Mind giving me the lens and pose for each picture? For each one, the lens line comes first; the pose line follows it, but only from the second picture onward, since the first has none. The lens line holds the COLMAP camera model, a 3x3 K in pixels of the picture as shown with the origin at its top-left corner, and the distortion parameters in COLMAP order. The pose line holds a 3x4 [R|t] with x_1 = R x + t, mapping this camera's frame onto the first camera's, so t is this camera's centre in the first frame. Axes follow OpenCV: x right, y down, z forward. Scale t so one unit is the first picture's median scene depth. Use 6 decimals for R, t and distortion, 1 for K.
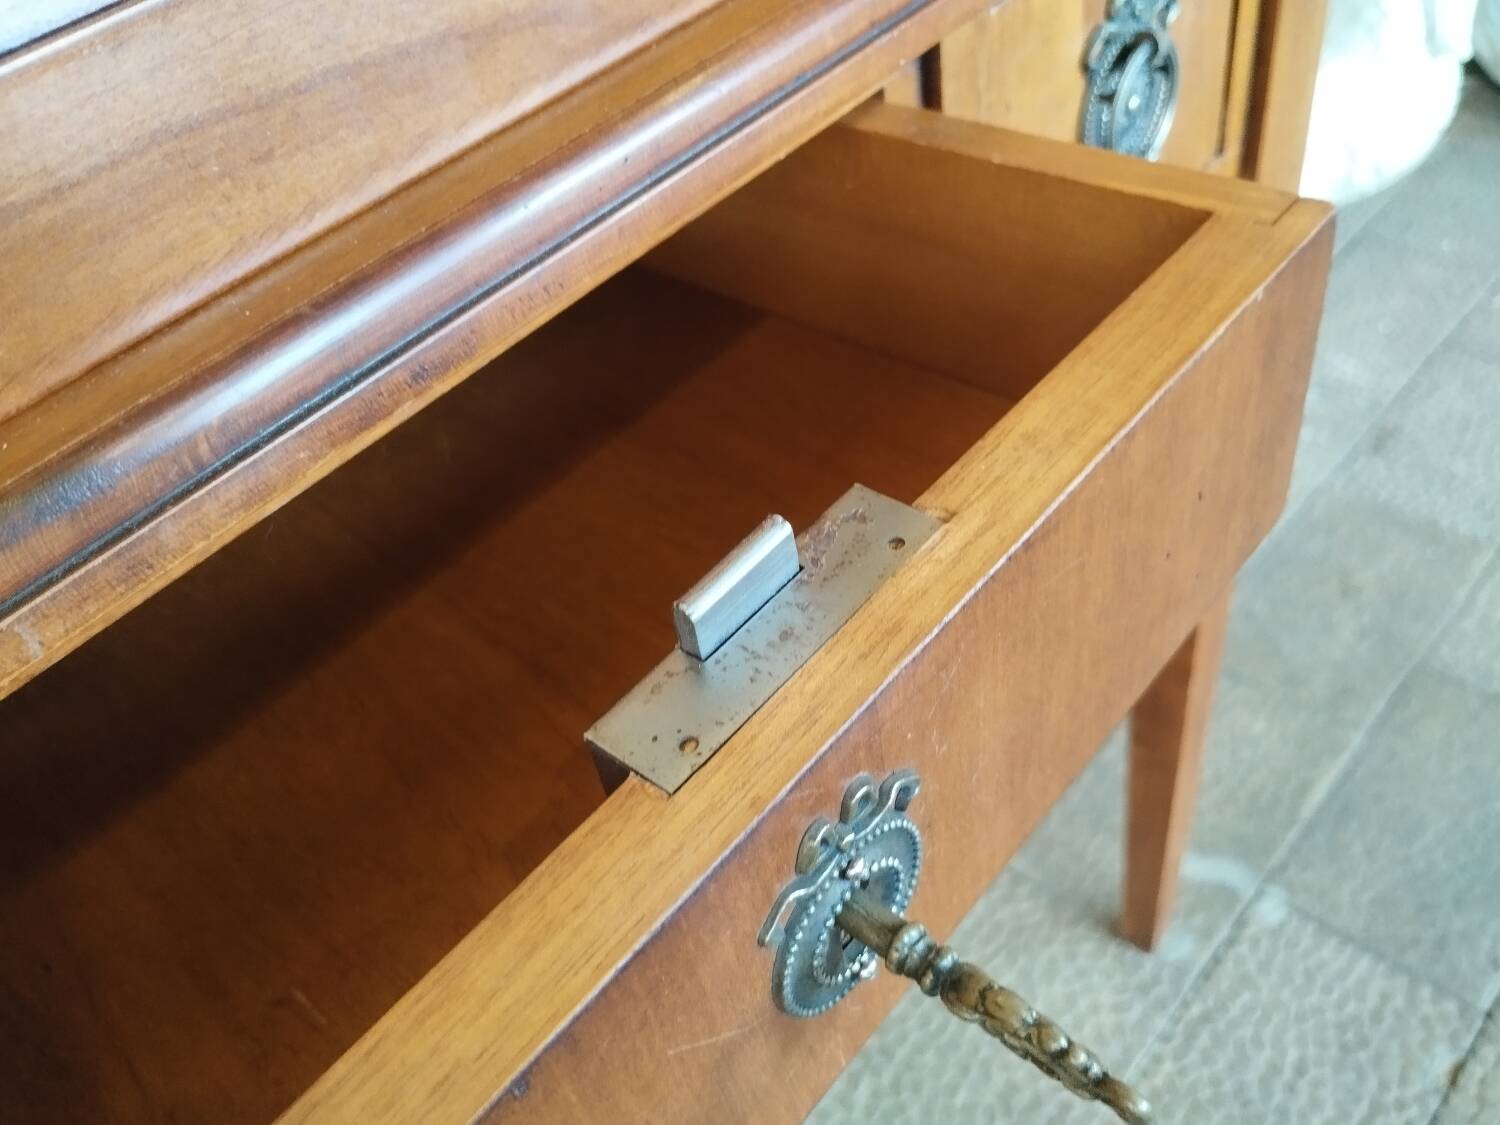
lens RADIAL K [[1297.1, 0, 754.7], [0, 1297.1, 565.7], [0, 0, 1]] dist [0.051044, -0.078787]
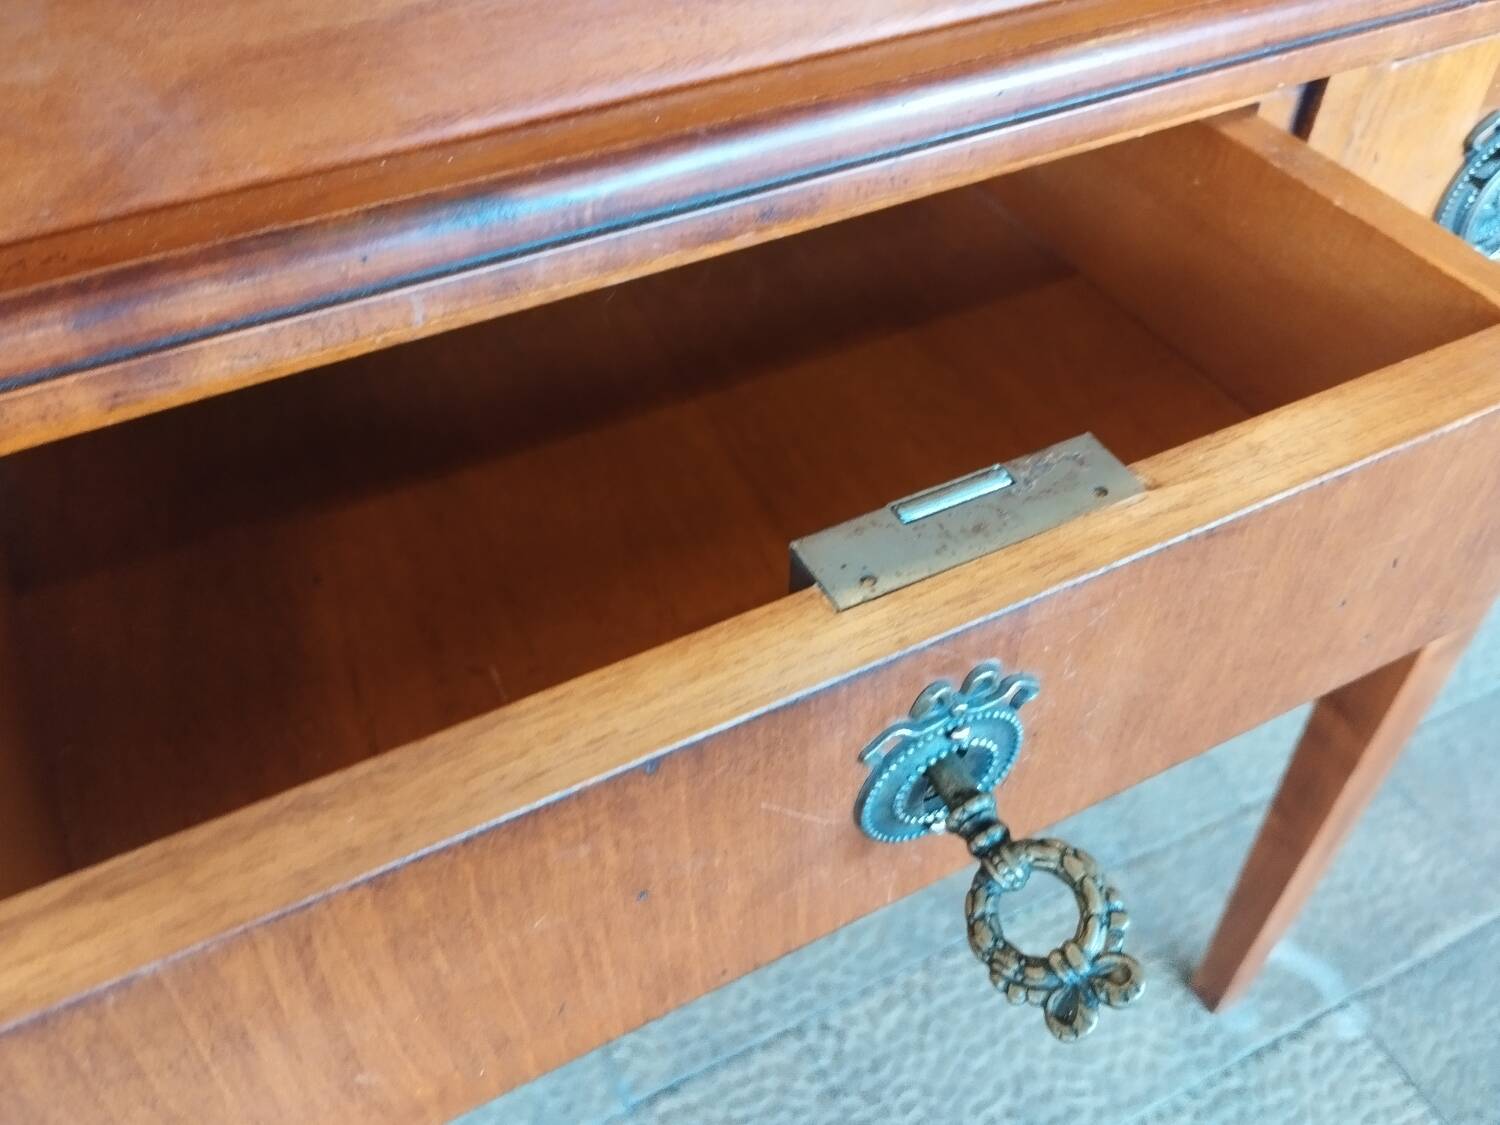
lens RADIAL K [[1297.1, 0, 764.8], [0, 1297.1, 553.1], [0, 0, 1]] dist [0.051044, -0.078787]
pose [[0.920003, 0.363815, -0.145713, 0.023506], [-0.355684, 0.931230, 0.079367, 0.044244], [0.164567, -0.021190, 0.986138, -0.163276]]
